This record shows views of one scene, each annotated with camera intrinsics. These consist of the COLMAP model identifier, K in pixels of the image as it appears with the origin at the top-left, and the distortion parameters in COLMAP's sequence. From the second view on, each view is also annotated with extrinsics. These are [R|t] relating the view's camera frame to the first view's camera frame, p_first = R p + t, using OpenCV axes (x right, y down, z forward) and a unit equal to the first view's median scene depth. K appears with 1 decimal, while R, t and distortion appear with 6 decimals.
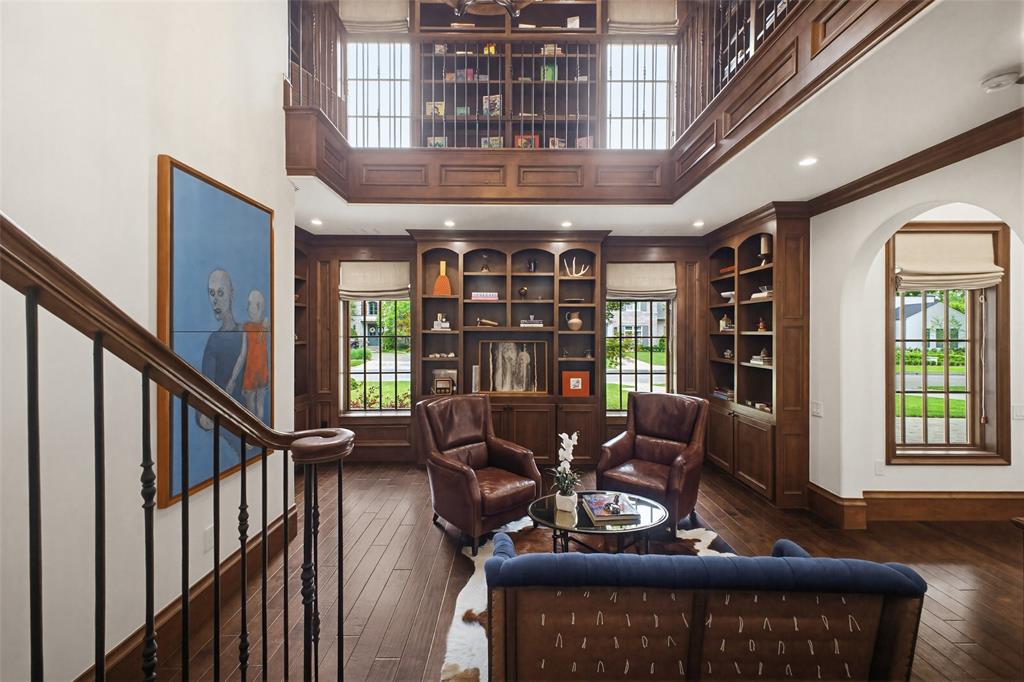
lens RADIAL K [[407.0, 0, 511.4], [0, 407.0, 331.0], [0, 0, 1]] dist [0.016426, -0.000596]
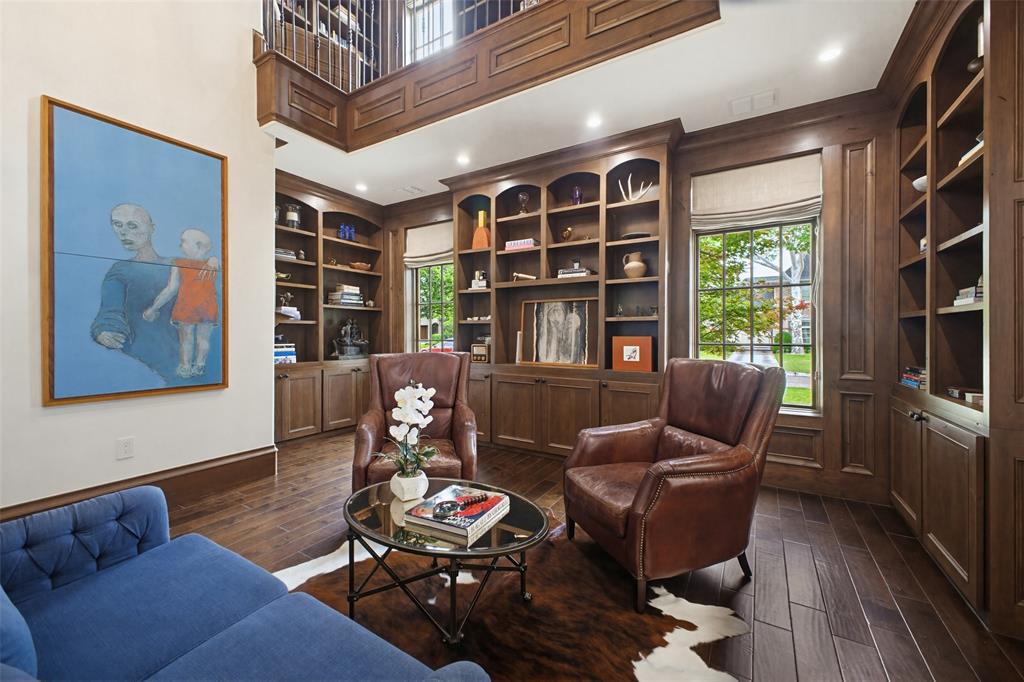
lens RADIAL K [[407.0, 0, 511.4], [0, 407.0, 331.0], [0, 0, 1]] dist [0.016426, -0.000596]
pose [[0.850943, -0.005469, -0.525230, 0.354379], [0.000803, 0.999958, -0.009111, 0.097108], [0.525258, 0.007331, 0.850912, 0.294146]]
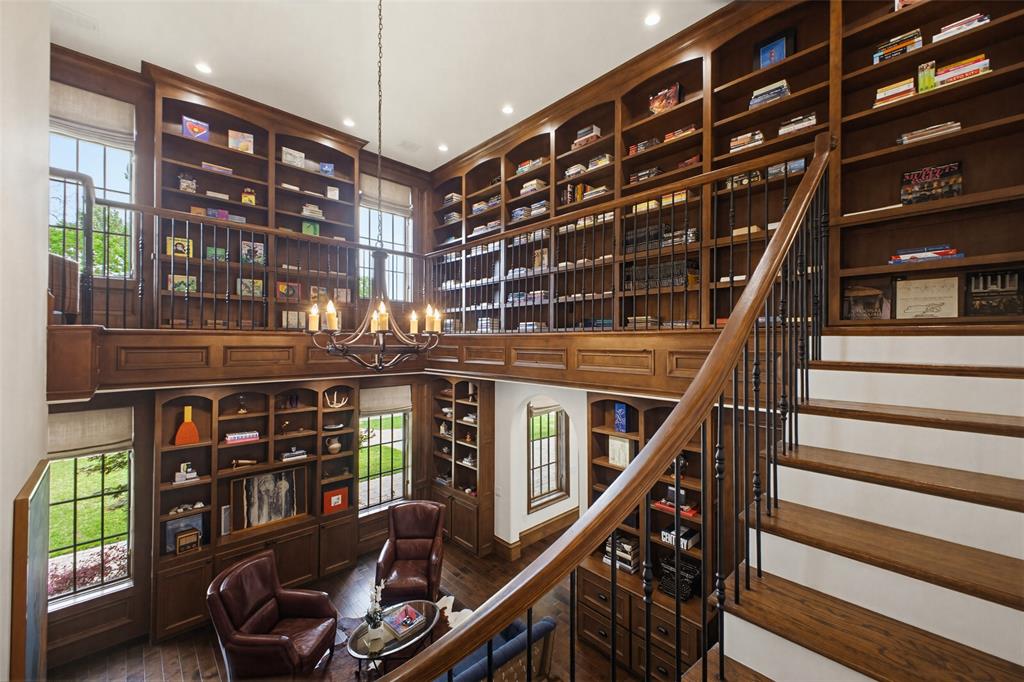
lens RADIAL K [[407.0, 0, 511.4], [0, 407.0, 331.0], [0, 0, 1]] dist [0.016426, -0.000596]
pose [[0.731972, 0.010016, 0.681261, -0.277274], [0.009498, 0.999645, -0.024902, -0.321440], [-0.681269, 0.024699, 0.731617, -0.211122]]
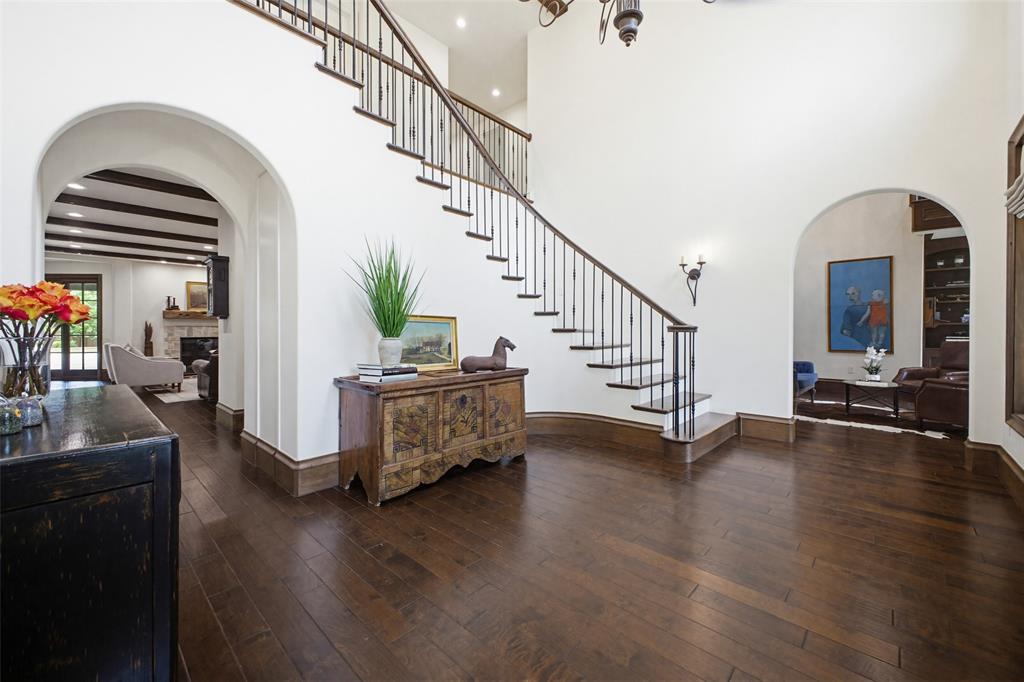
lens RADIAL K [[407.0, 0, 511.4], [0, 407.0, 331.0], [0, 0, 1]] dist [0.016426, -0.000596]
pose [[-0.689497, -0.002787, -0.724283, 1.682579], [-0.005255, 0.999986, 0.001155, 0.101069], [0.724269, 0.004603, -0.689502, 0.630489]]
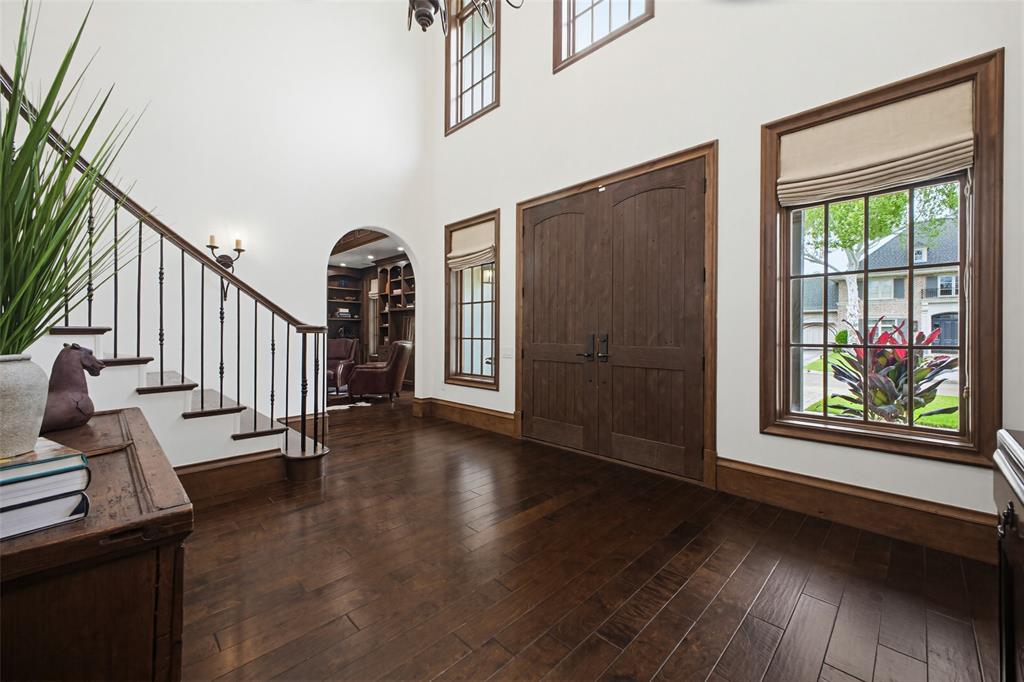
lens RADIAL K [[407.0, 0, 511.4], [0, 407.0, 331.0], [0, 0, 1]] dist [0.016426, -0.000596]
pose [[0.697428, -0.003080, -0.716648, 1.625929], [-0.001631, 0.999981, -0.005885, 0.102624], [0.716653, 0.005273, 0.697410, 0.086866]]
